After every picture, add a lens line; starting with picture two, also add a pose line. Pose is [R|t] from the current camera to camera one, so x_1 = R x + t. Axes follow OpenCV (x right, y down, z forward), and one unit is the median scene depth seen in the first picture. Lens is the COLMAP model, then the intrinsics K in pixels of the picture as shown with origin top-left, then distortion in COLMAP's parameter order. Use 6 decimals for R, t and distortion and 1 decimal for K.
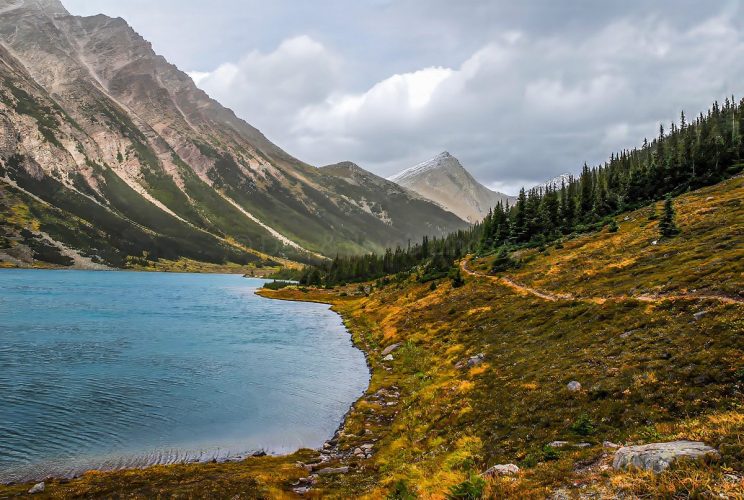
lens RADIAL K [[596.2, 0, 372.0], [0, 596.2, 250.0], [0, 0, 1]] dist [-0.177816, 0.191839]
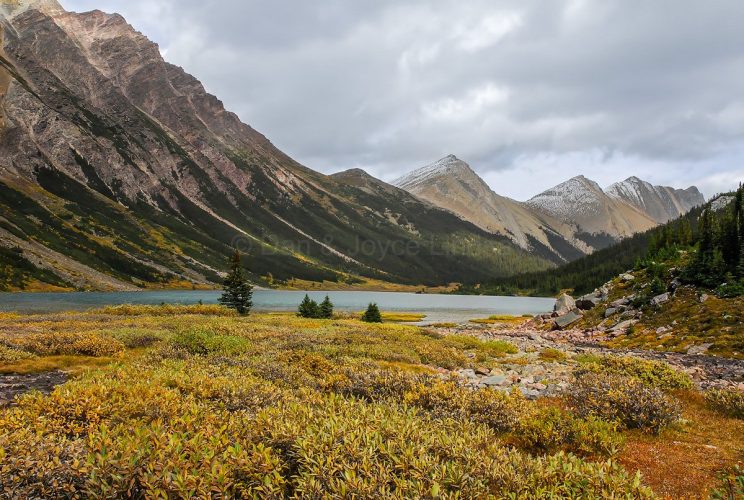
lens RADIAL K [[671.0, 0, 371.6], [0, 671.0, 258.9], [0, 0, 1]] dist [-0.089413, 0.152071]
pose [[0.999207, -0.011551, 0.038102, -0.106555], [0.011577, 0.999933, -0.000462, -0.008544], [-0.038094, 0.000903, 0.999274, -0.115955]]
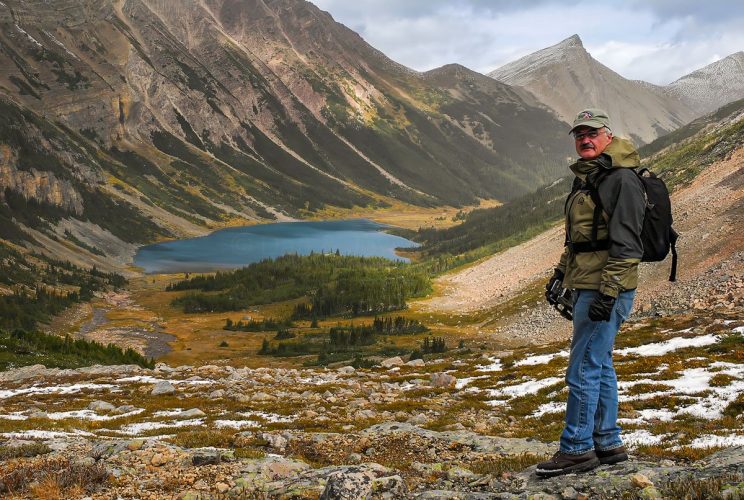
lens RADIAL K [[809.0, 0, 372.0], [0, 809.0, 250.0], [0, 0, 1]] dist [-0.000170, -0.001632]
pose [[0.987625, 0.015827, -0.156036, 0.057809], [0.007031, 0.989427, 0.144860, -0.083876], [0.156679, -0.144164, 0.977071, -0.496762]]
